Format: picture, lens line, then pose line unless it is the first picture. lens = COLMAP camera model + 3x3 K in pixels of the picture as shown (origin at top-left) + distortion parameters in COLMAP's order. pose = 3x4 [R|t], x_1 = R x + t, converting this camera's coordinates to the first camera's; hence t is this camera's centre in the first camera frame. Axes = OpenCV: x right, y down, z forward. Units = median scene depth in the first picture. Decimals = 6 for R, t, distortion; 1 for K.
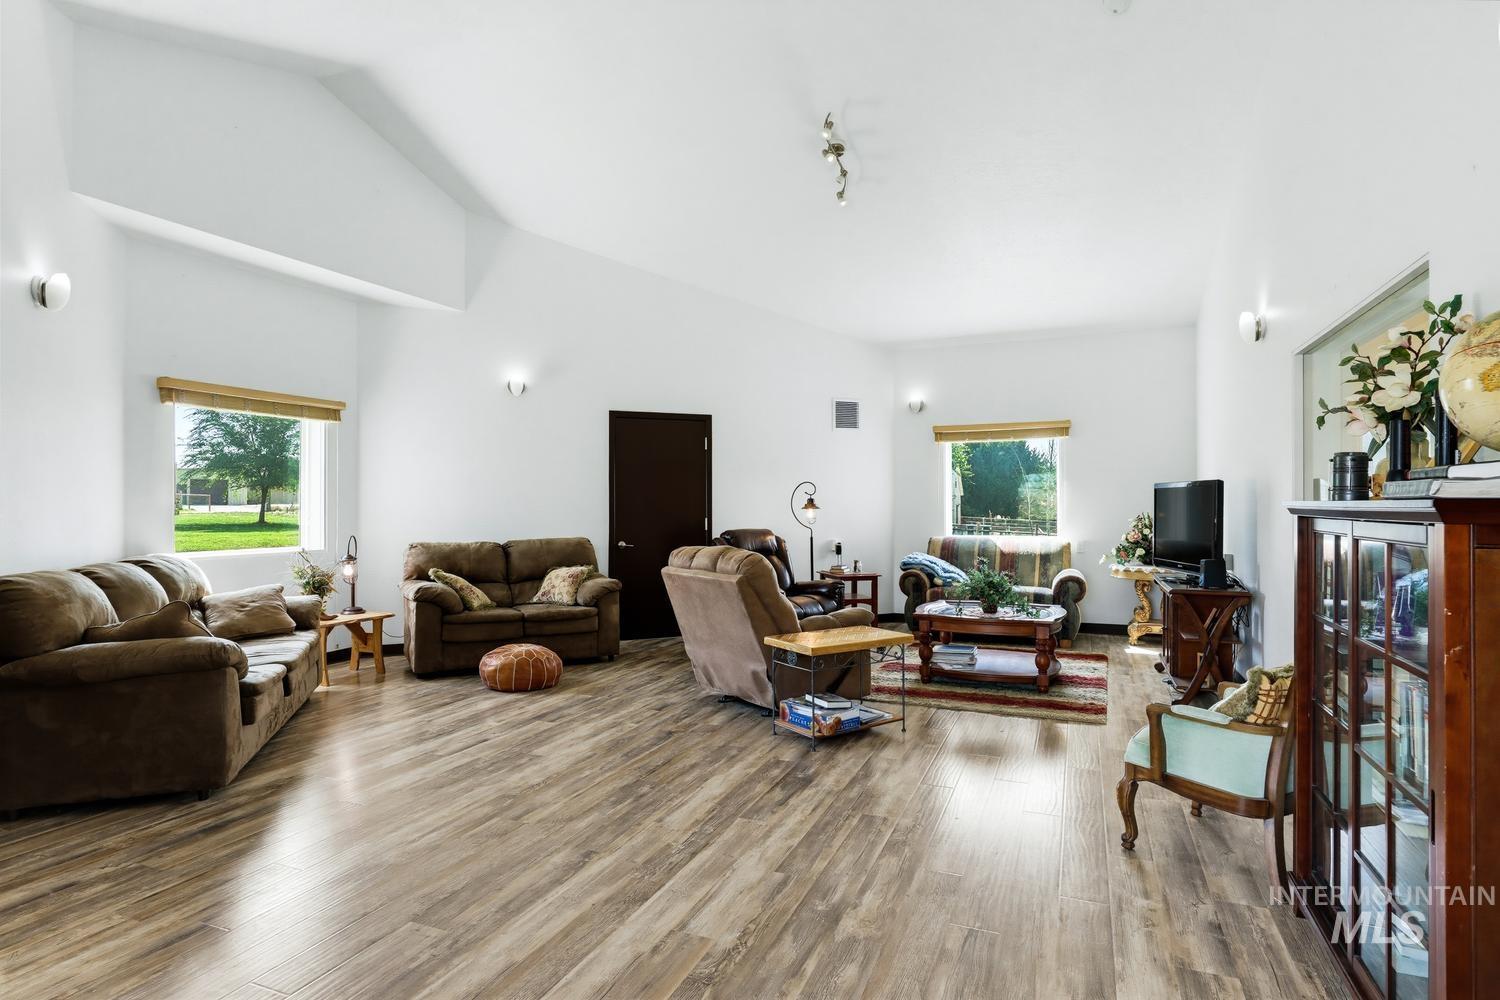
lens RADIAL K [[822.6, 0, 743.0], [0, 822.6, 499.8], [0, 0, 1]] dist [-0.004674, 0.002888]
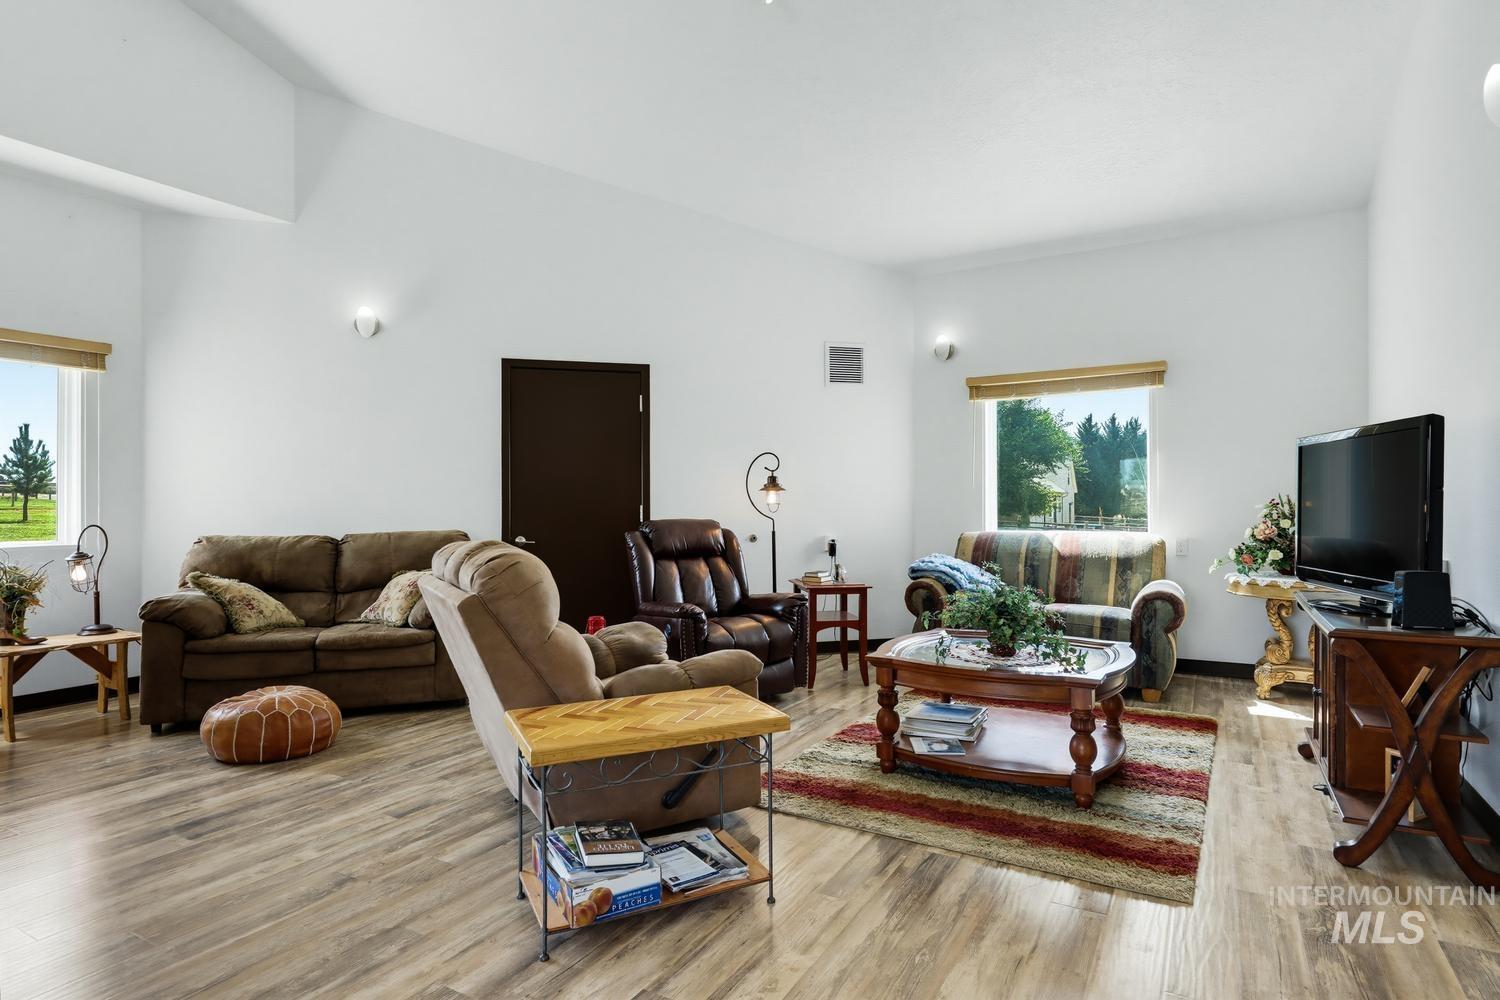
lens RADIAL K [[822.6, 0, 753.9], [0, 822.6, 500.4], [0, 0, 1]] dist [-0.004674, 0.002888]
pose [[0.992527, -0.001631, -0.122018, 0.174753], [0.001651, 0.999999, 0.000066, 0.021931], [0.122018, -0.000267, 0.992528, 0.346627]]
